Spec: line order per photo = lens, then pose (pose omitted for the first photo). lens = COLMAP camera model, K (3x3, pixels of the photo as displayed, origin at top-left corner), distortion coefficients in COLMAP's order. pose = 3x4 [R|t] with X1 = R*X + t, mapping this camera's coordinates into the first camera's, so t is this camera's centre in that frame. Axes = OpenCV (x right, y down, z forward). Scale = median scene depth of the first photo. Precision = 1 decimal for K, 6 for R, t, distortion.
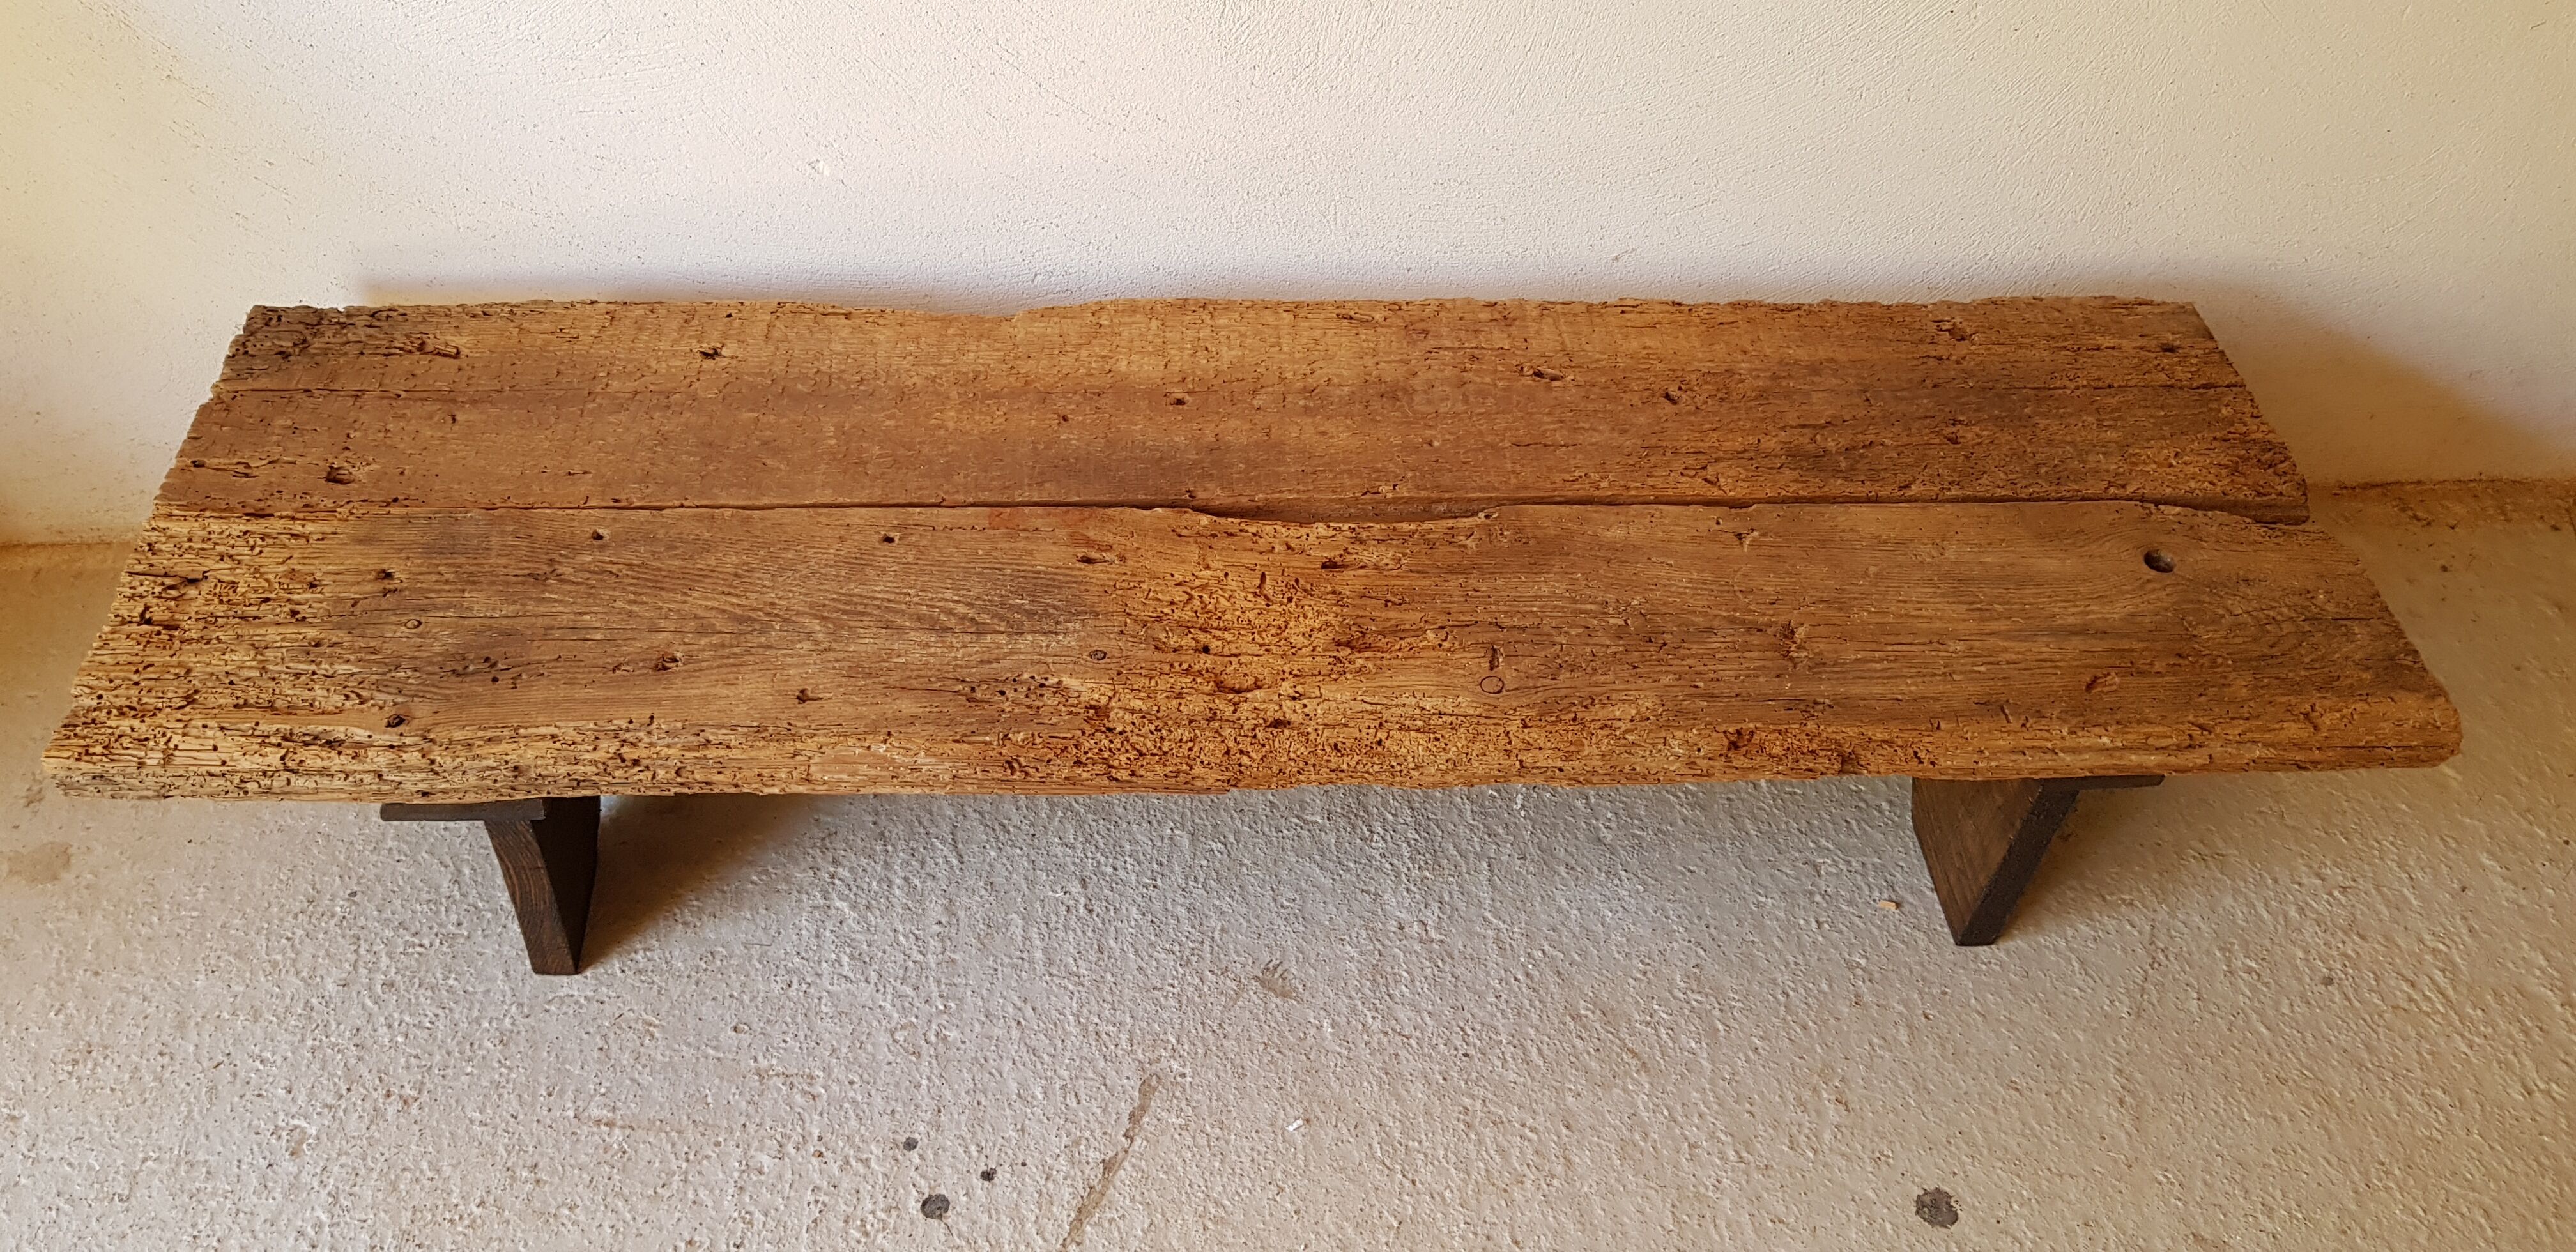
lens RADIAL K [[2078.3, 0, 1256.8], [0, 2078.3, 575.5], [0, 0, 1]] dist [-0.017489, -0.009604]
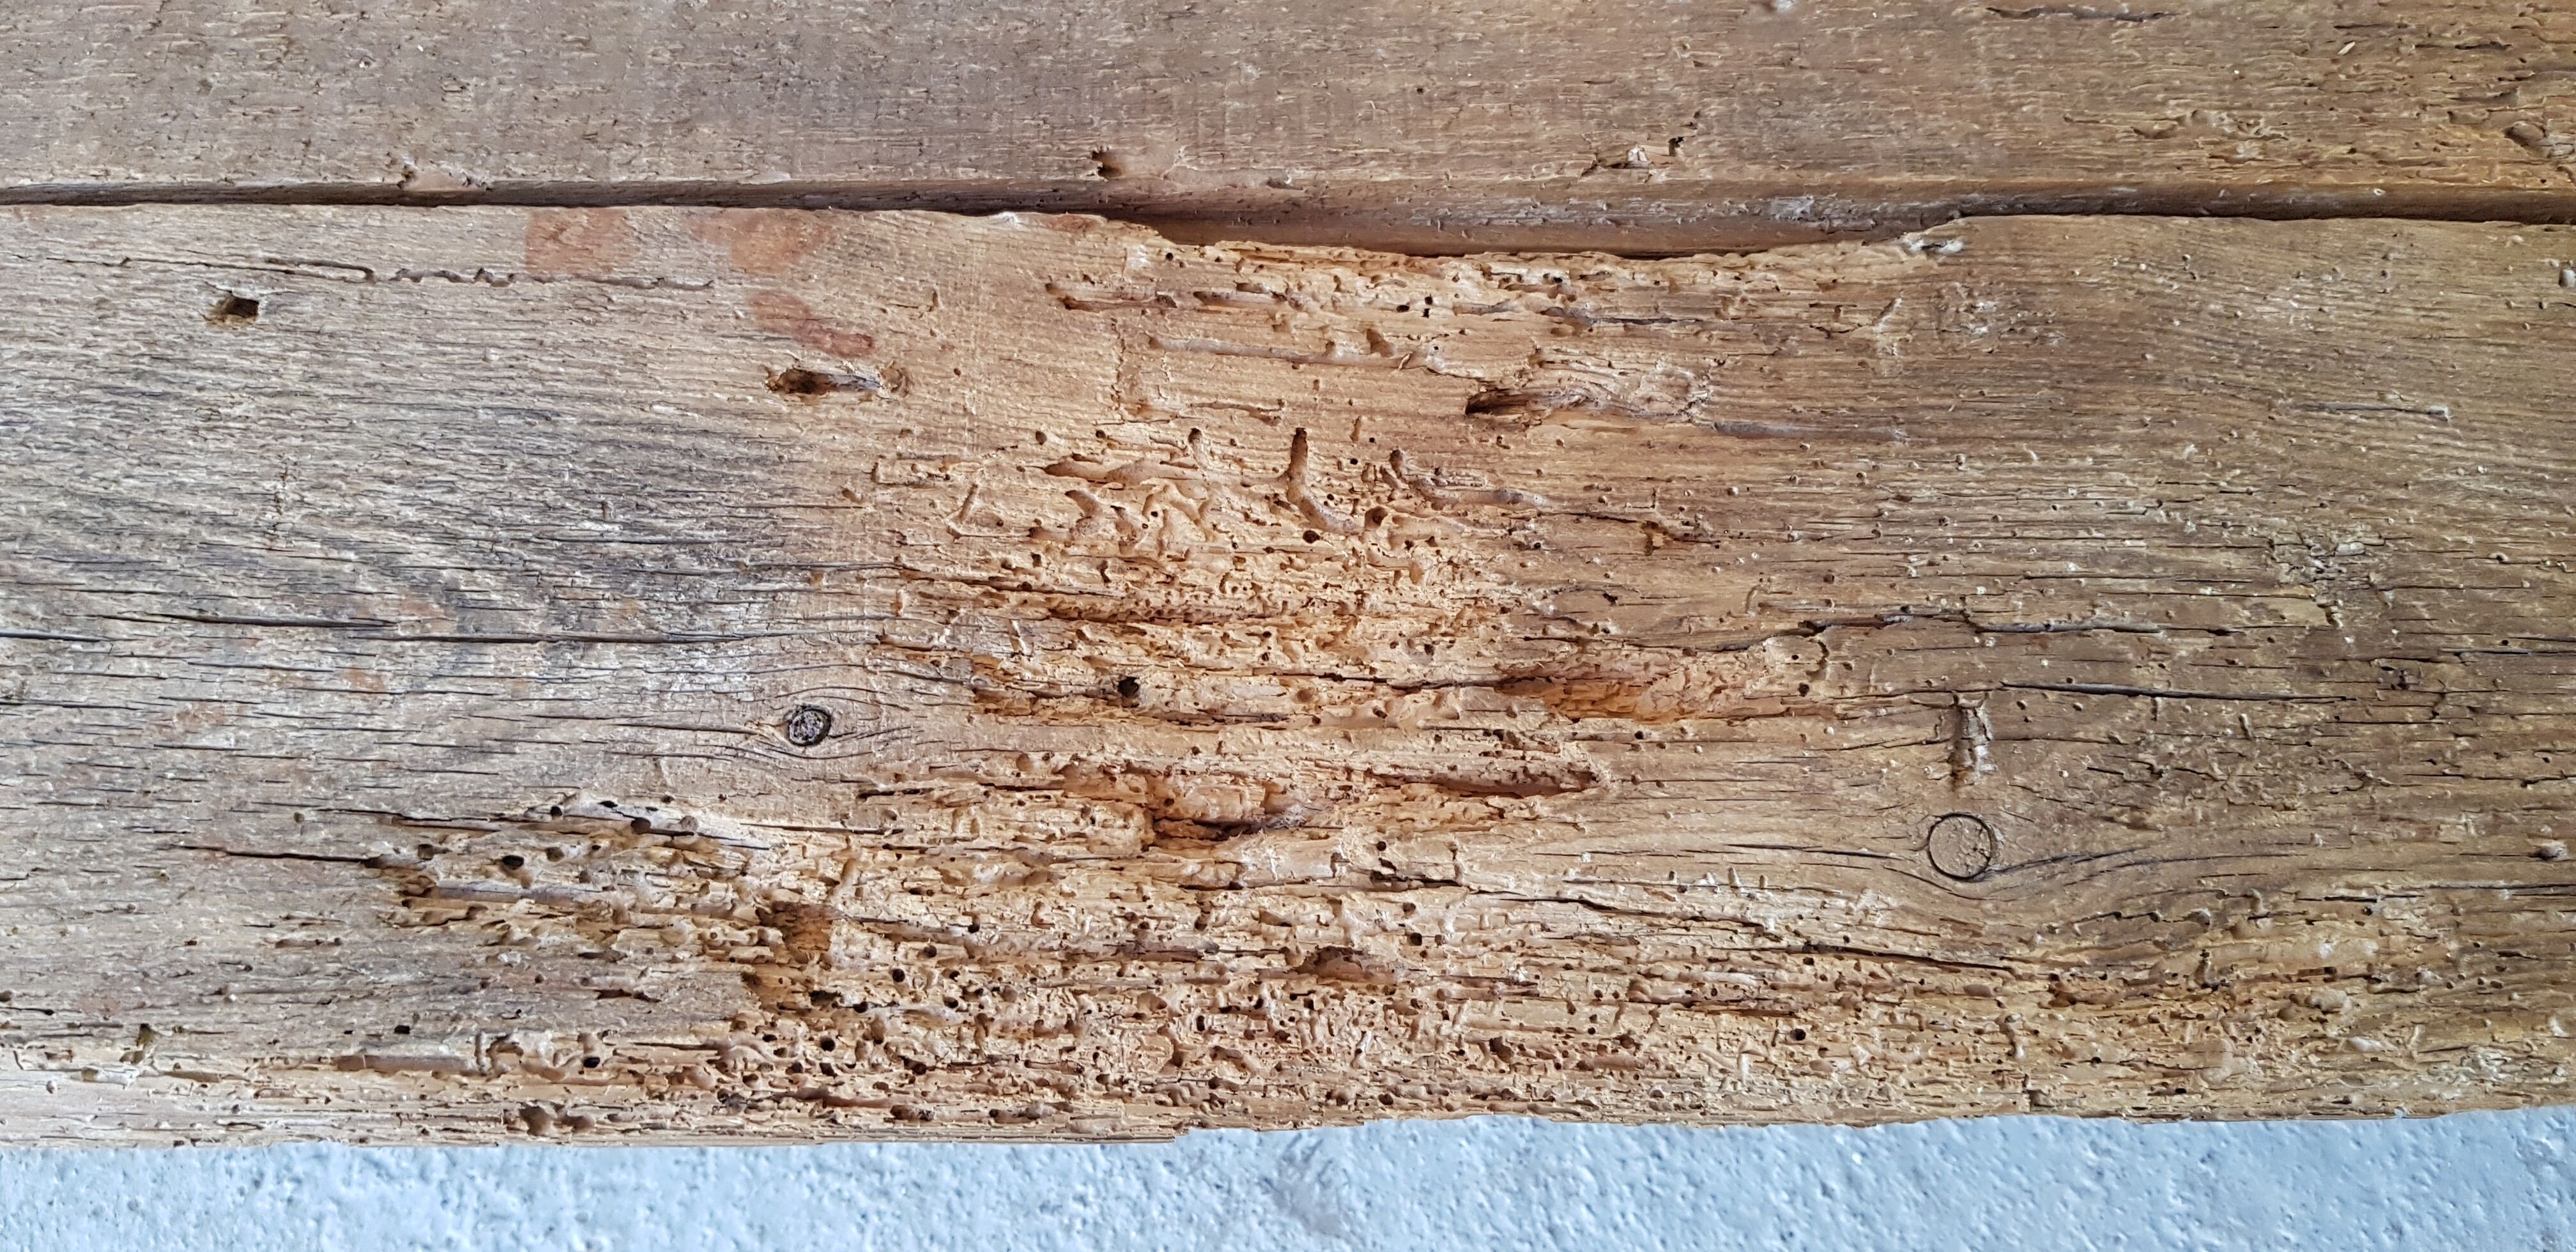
lens RADIAL K [[2078.3, 0, 1256.8], [0, 2078.3, 575.5], [0, 0, 1]] dist [-0.017489, -0.009604]
pose [[0.999471, 0.027110, -0.017967, 0.002891], [-0.019339, 0.939555, 0.341852, -0.101040], [0.026148, -0.341323, 0.939582, 0.678978]]
